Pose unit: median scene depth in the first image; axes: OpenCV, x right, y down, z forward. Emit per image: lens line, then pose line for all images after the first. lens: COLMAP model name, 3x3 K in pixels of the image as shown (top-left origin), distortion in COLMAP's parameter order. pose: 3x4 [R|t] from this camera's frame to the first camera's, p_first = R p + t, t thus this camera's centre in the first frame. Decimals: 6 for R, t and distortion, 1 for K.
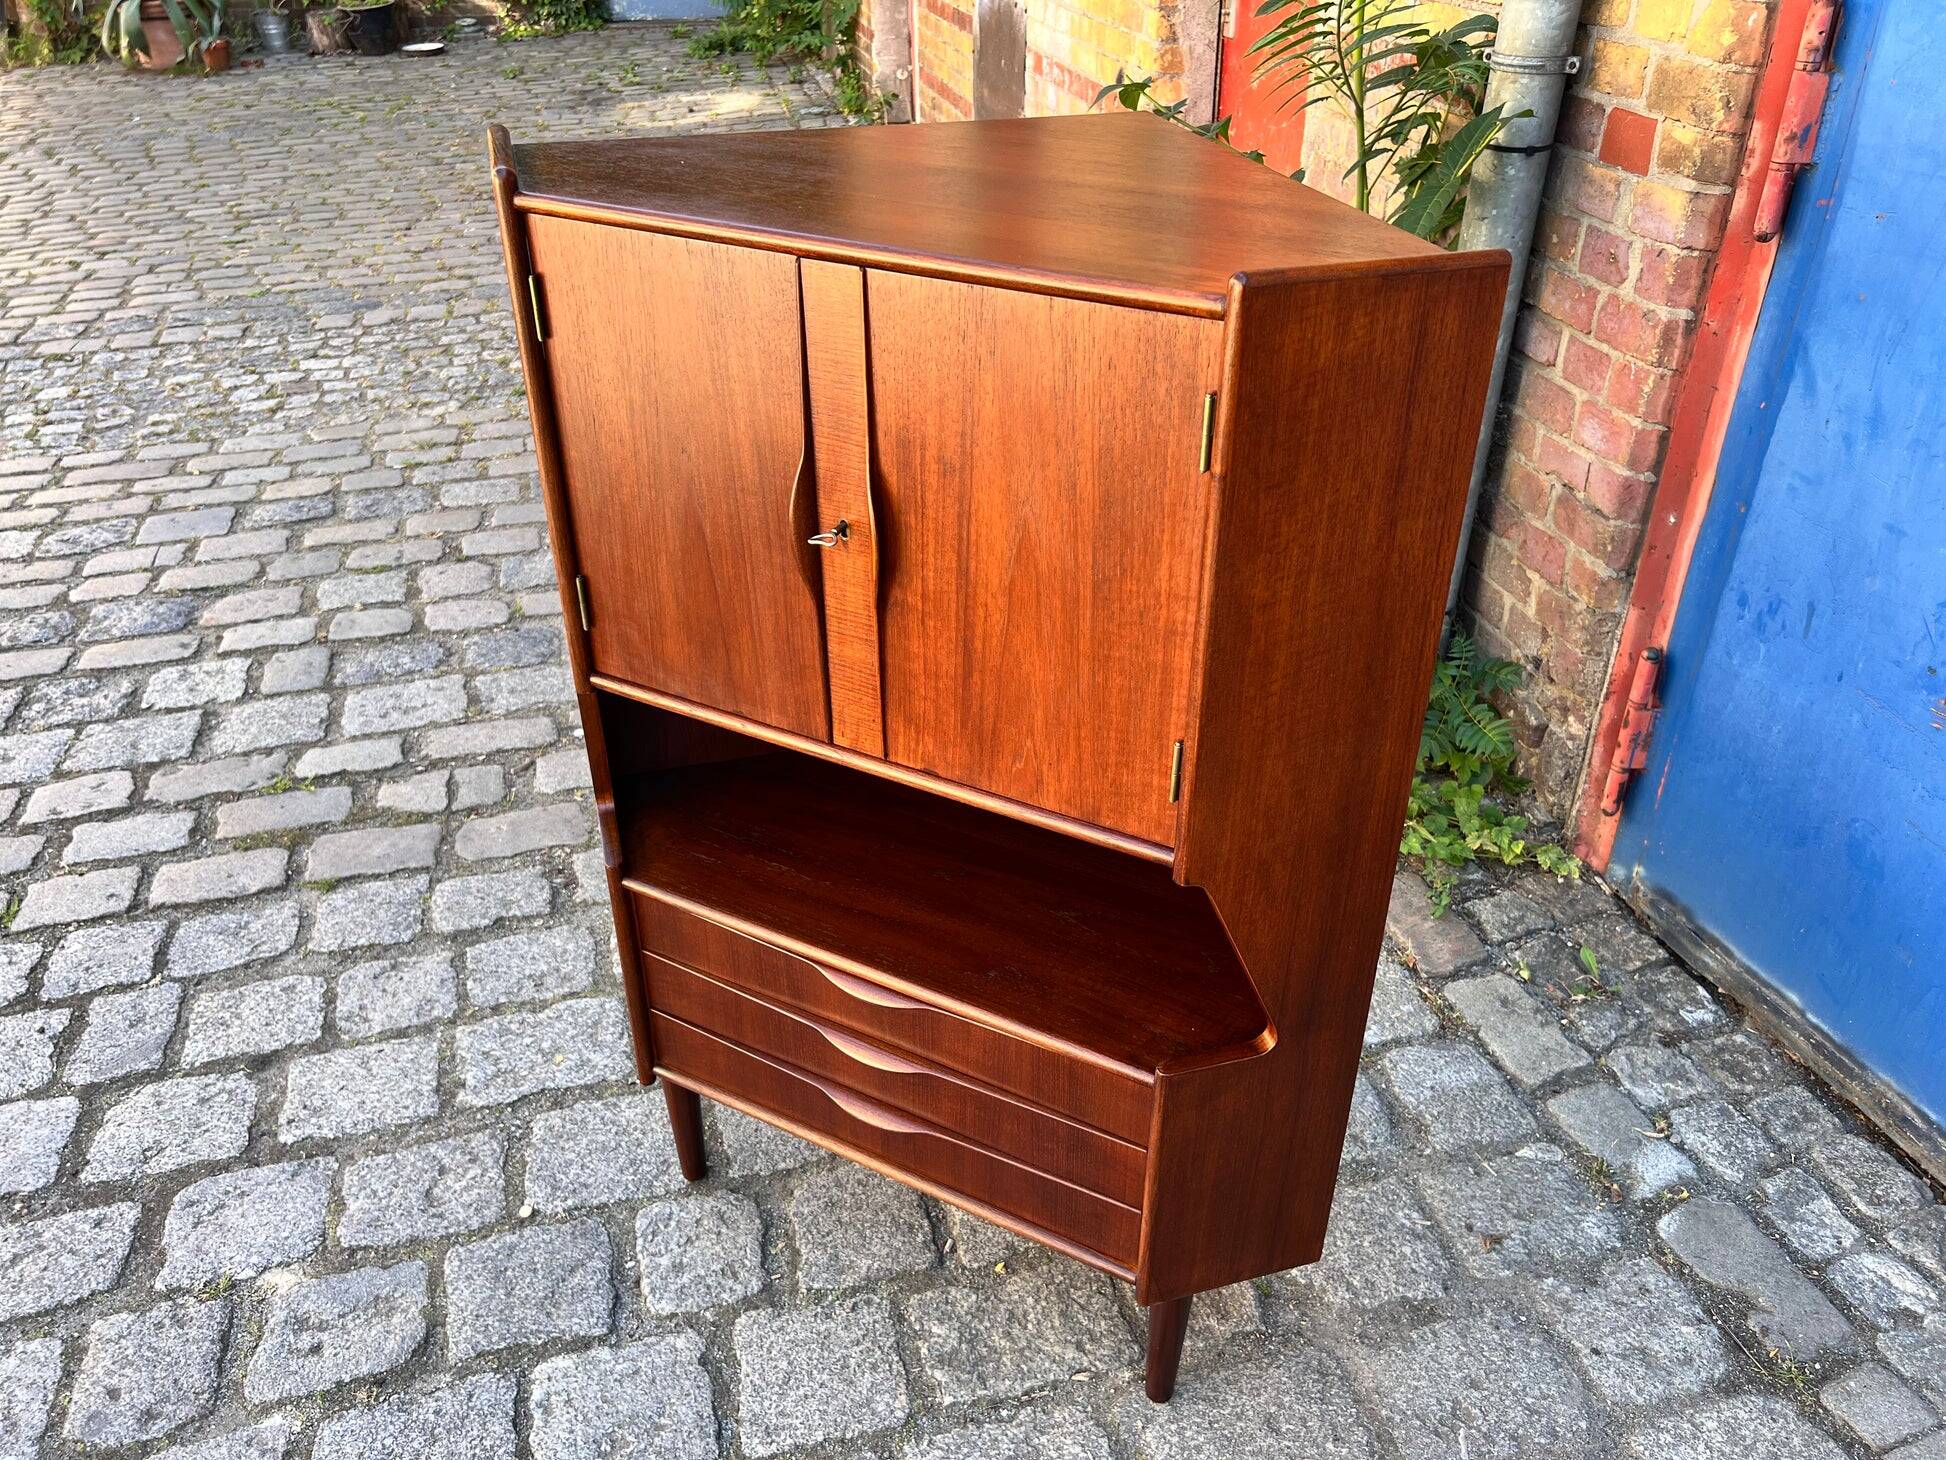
lens RADIAL K [[1462.5, 0, 977.6], [0, 1462.5, 727.1], [0, 0, 1]] dist [0.031422, -0.032811]
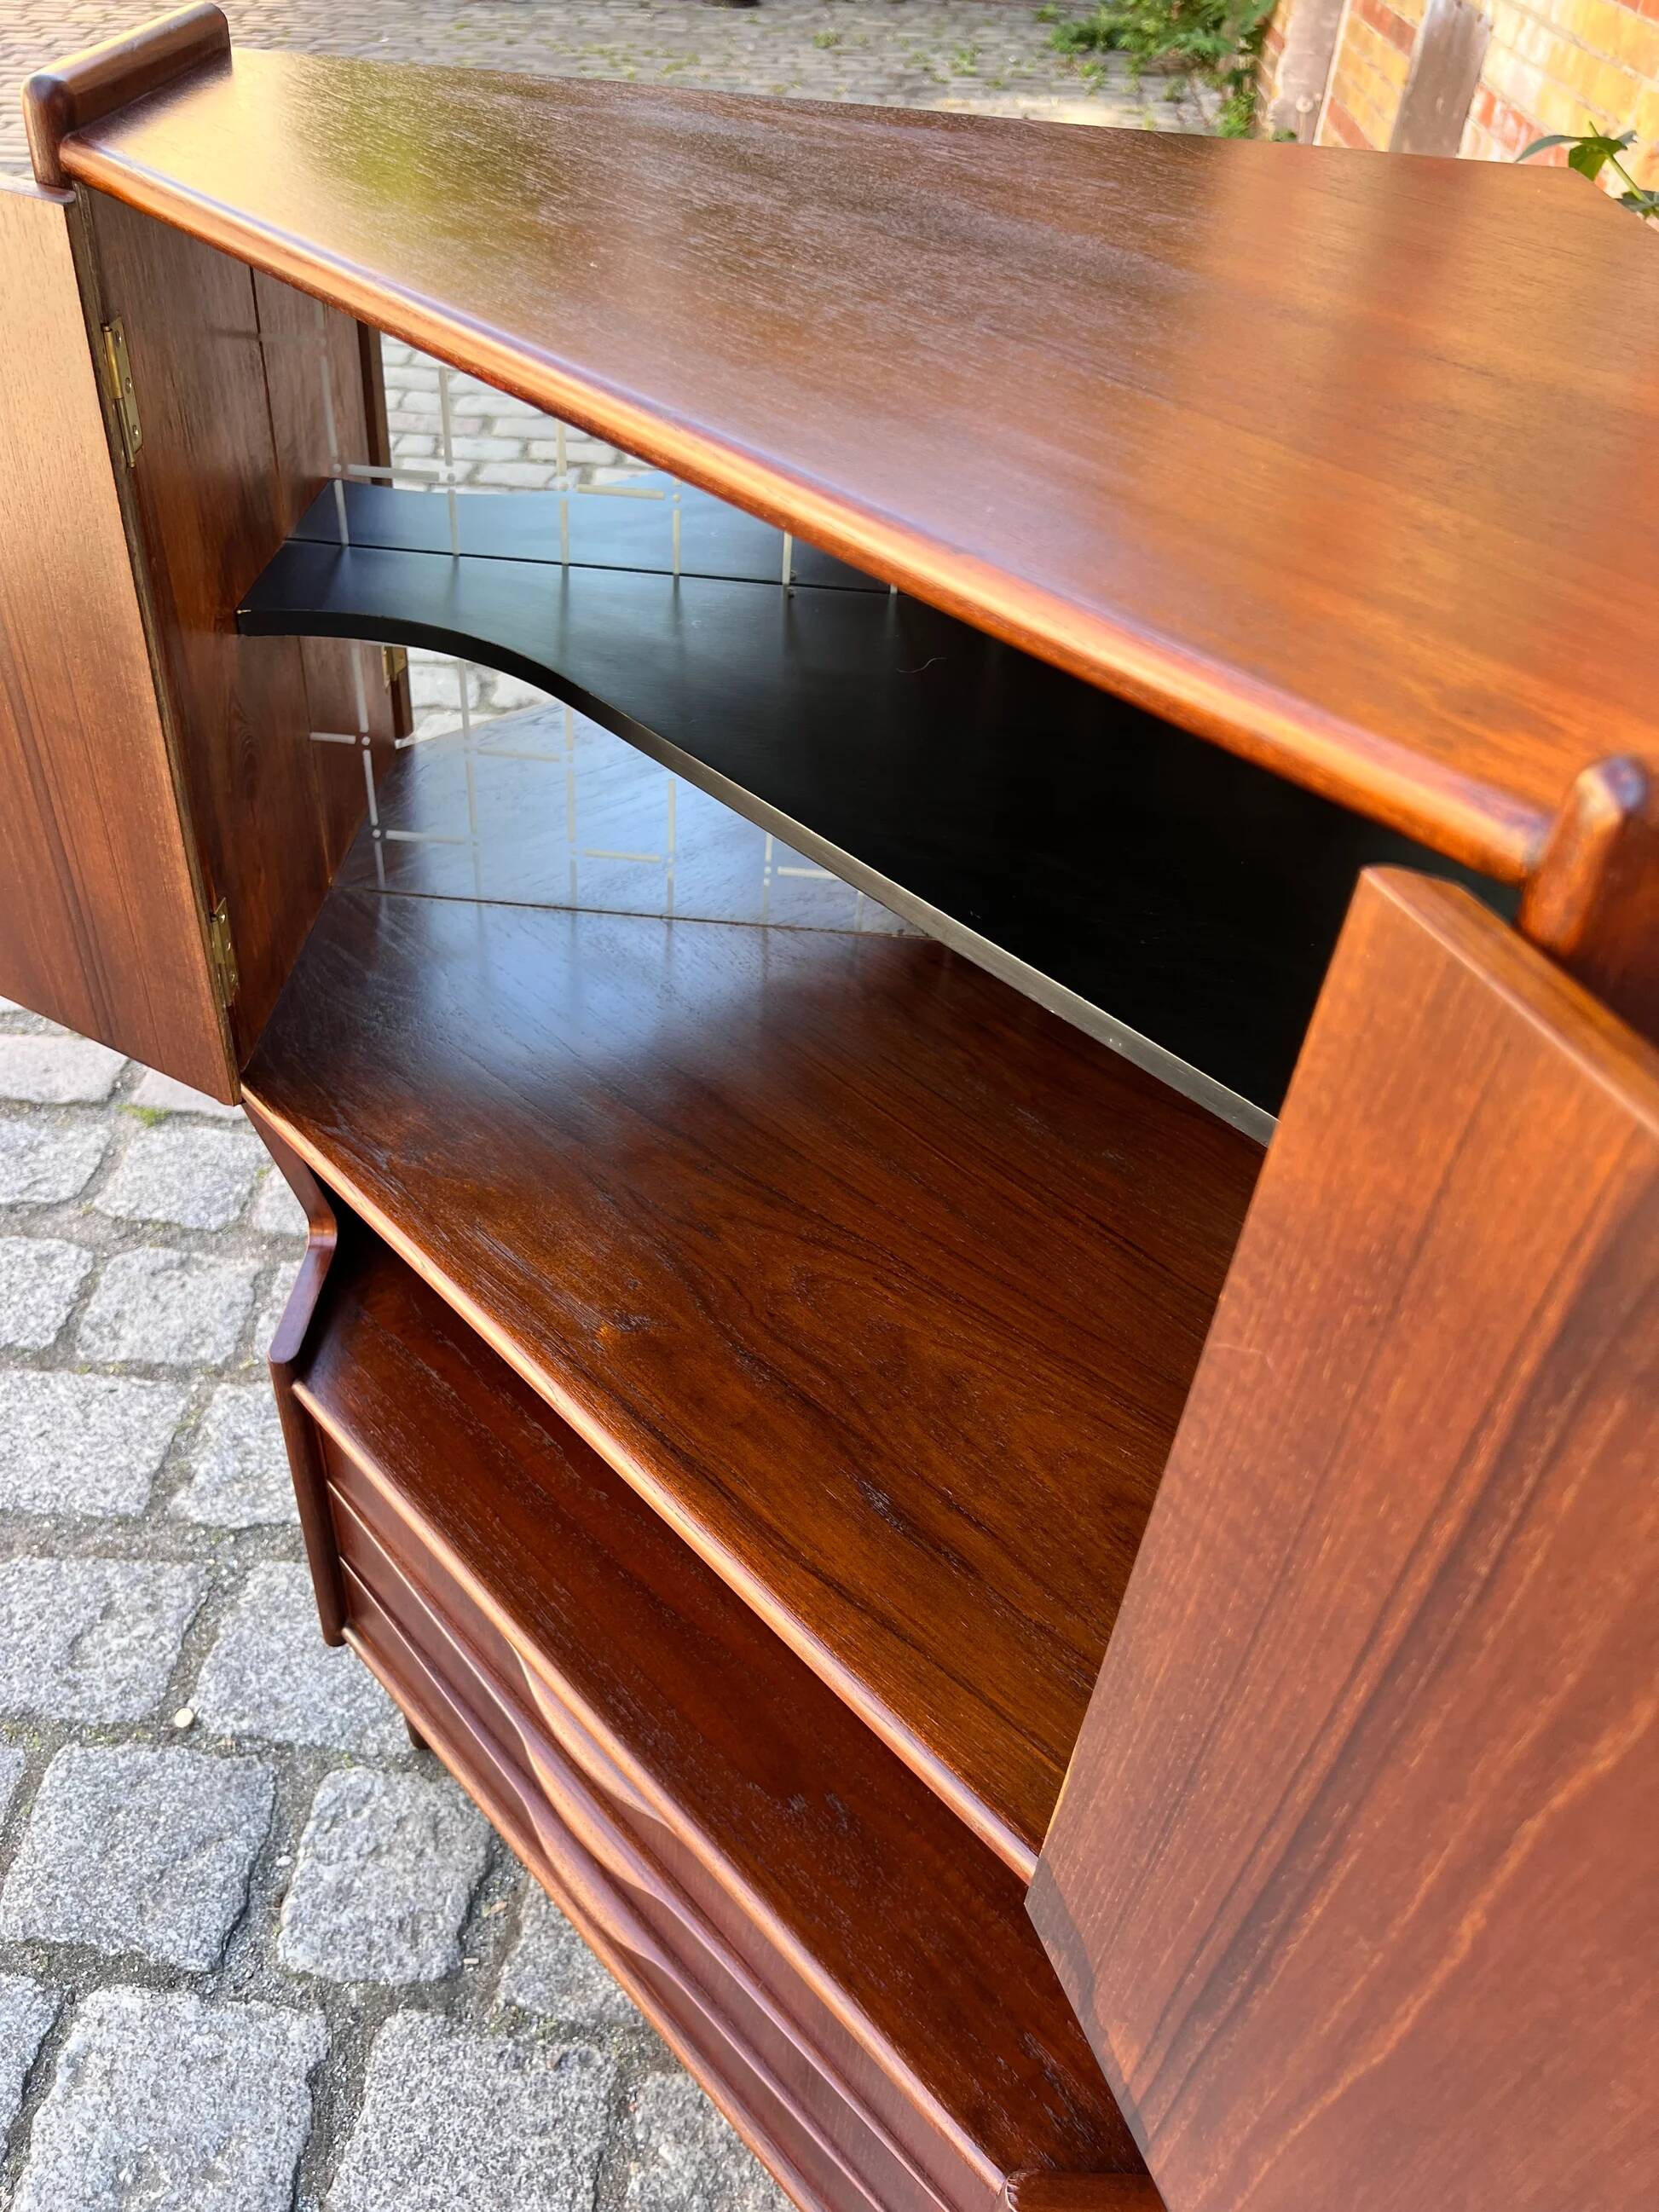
lens RADIAL K [[1679.6, 0, 823.8], [0, 1679.6, 1110.4], [0, 0, 1]] dist [0.007410, 0.003406]
pose [[0.946554, 0.255760, -0.196526, 0.051855], [-0.228823, 0.961889, 0.149695, -0.116066], [0.227322, -0.096724, 0.969004, 0.292972]]
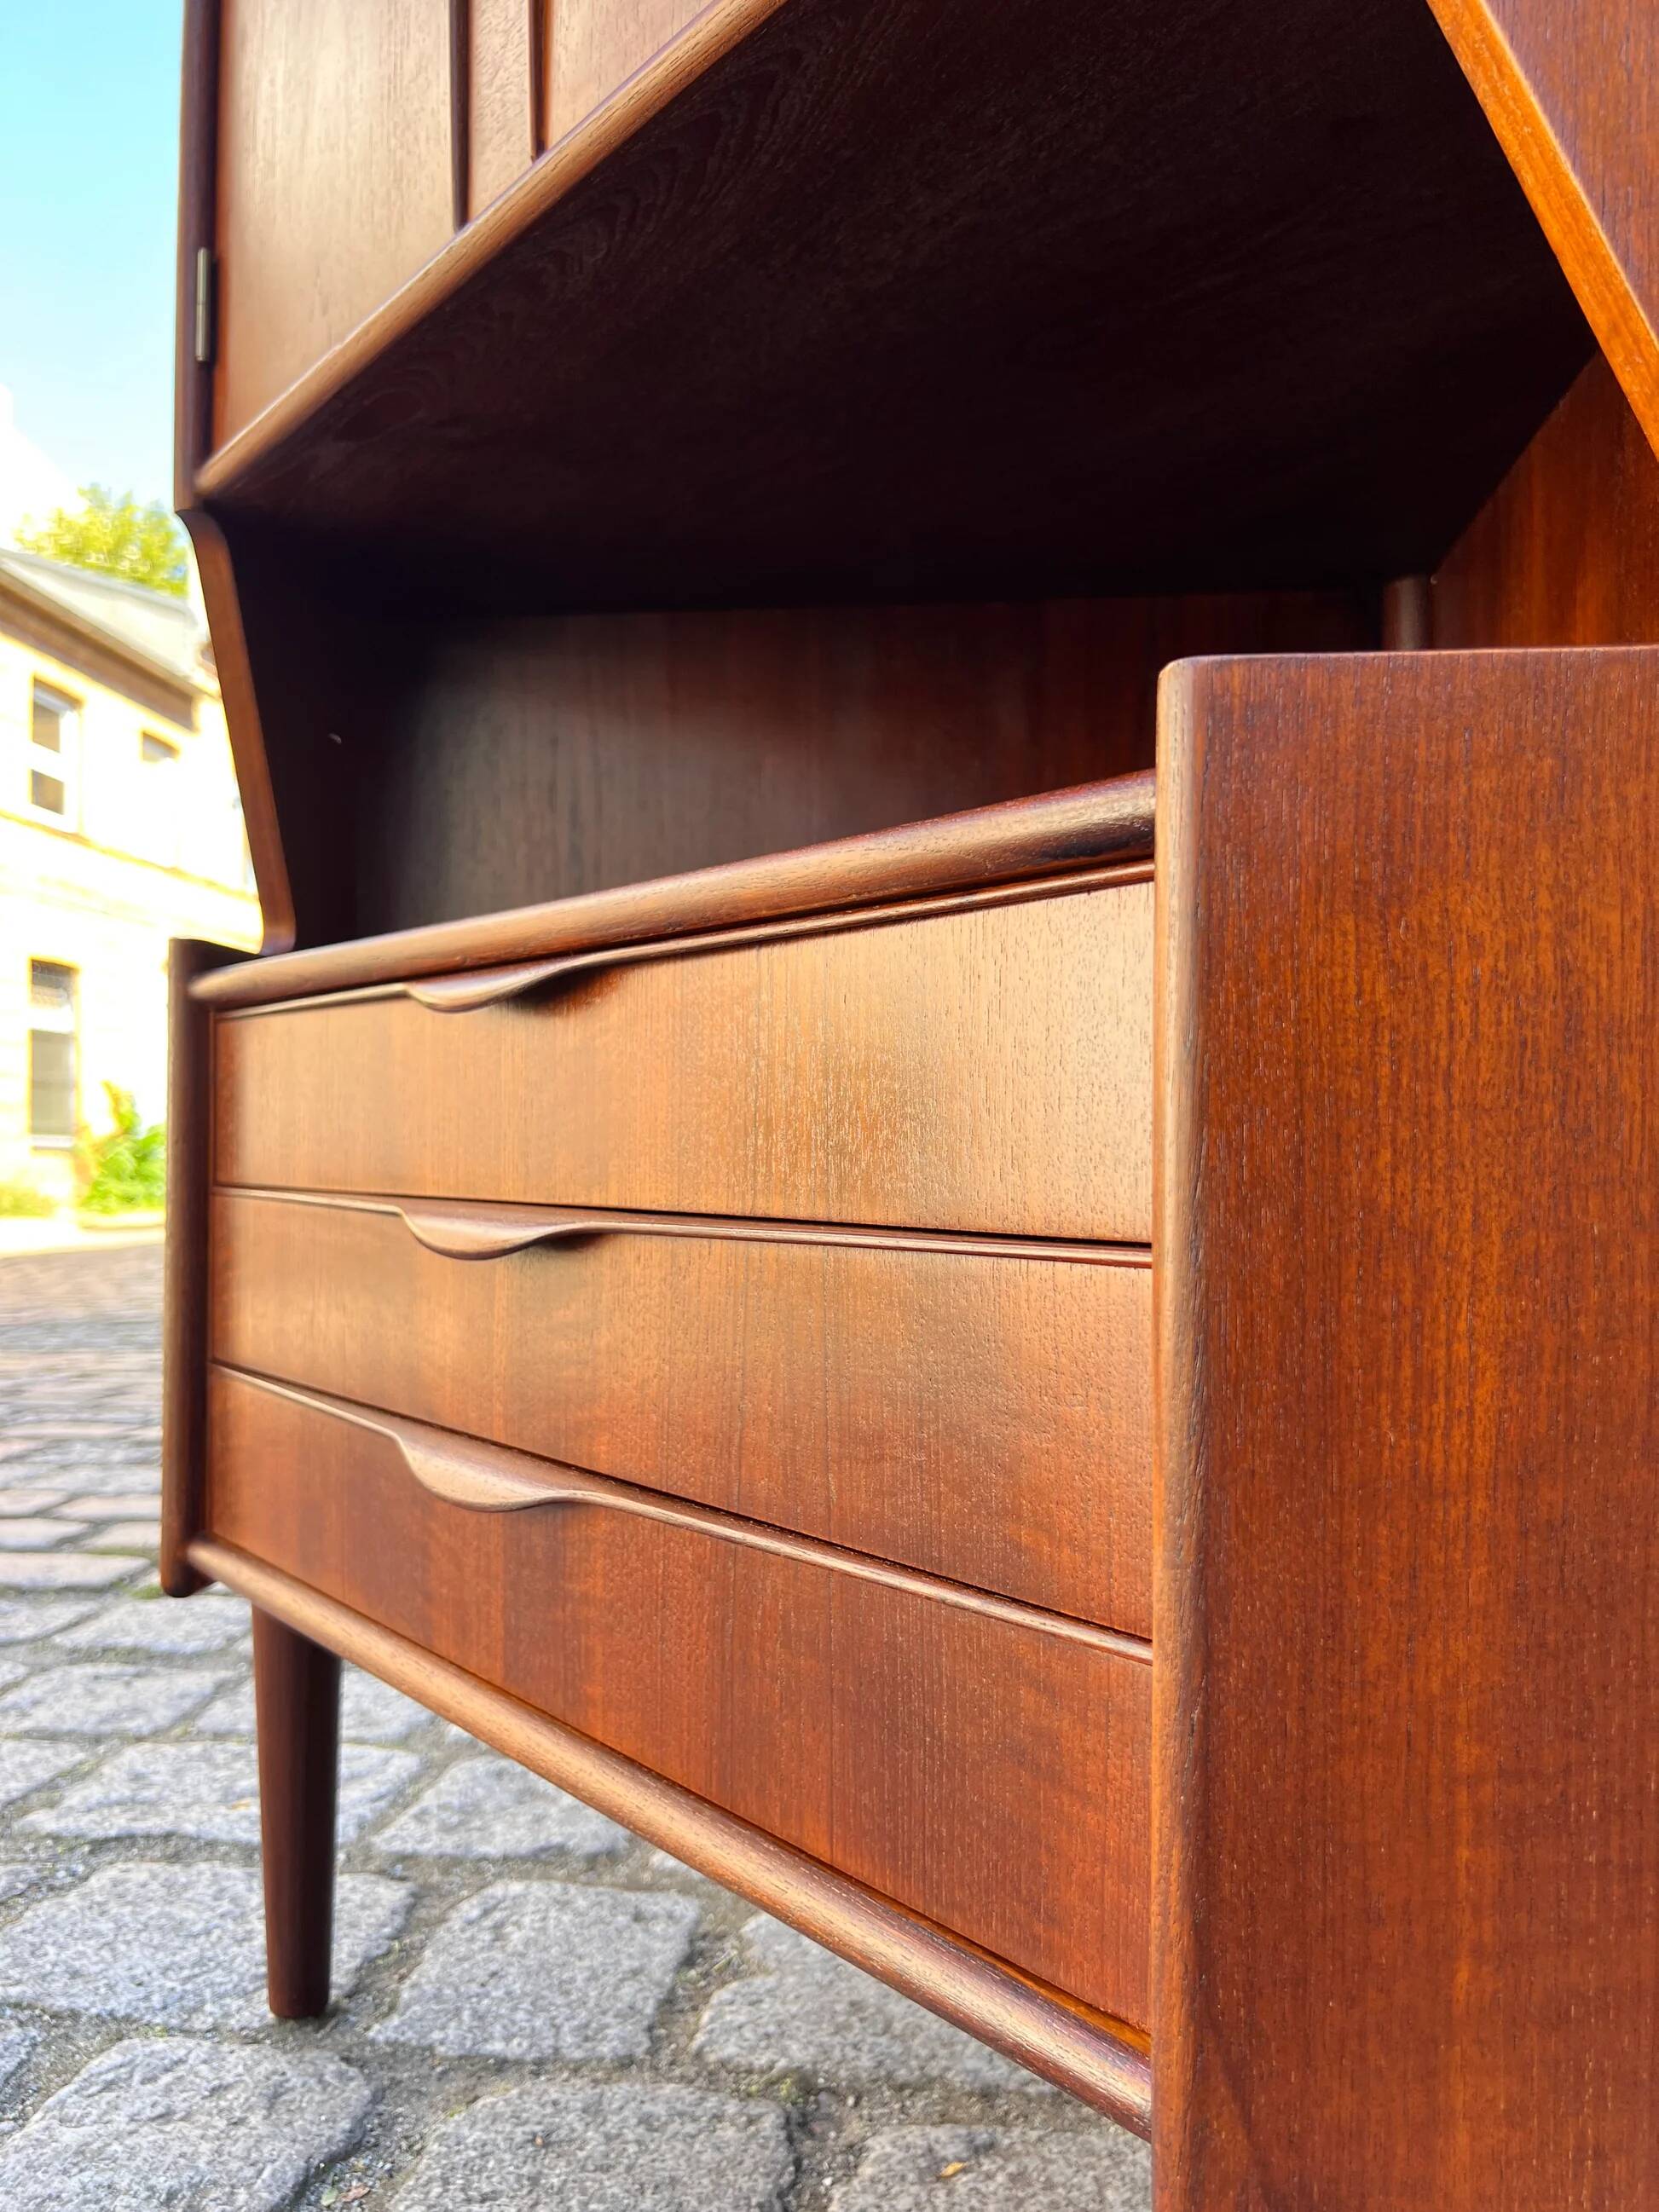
lens RADIAL K [[1679.3, 0, 826.6], [0, 1679.3, 1123.6], [0, 0, 1]] dist [0.041780, -0.059654]
pose [[0.919321, -0.001740, -0.393505, 0.111657], [-0.211123, 0.841703, -0.496954, 0.272174], [0.332079, 0.539938, 0.773427, 0.506926]]
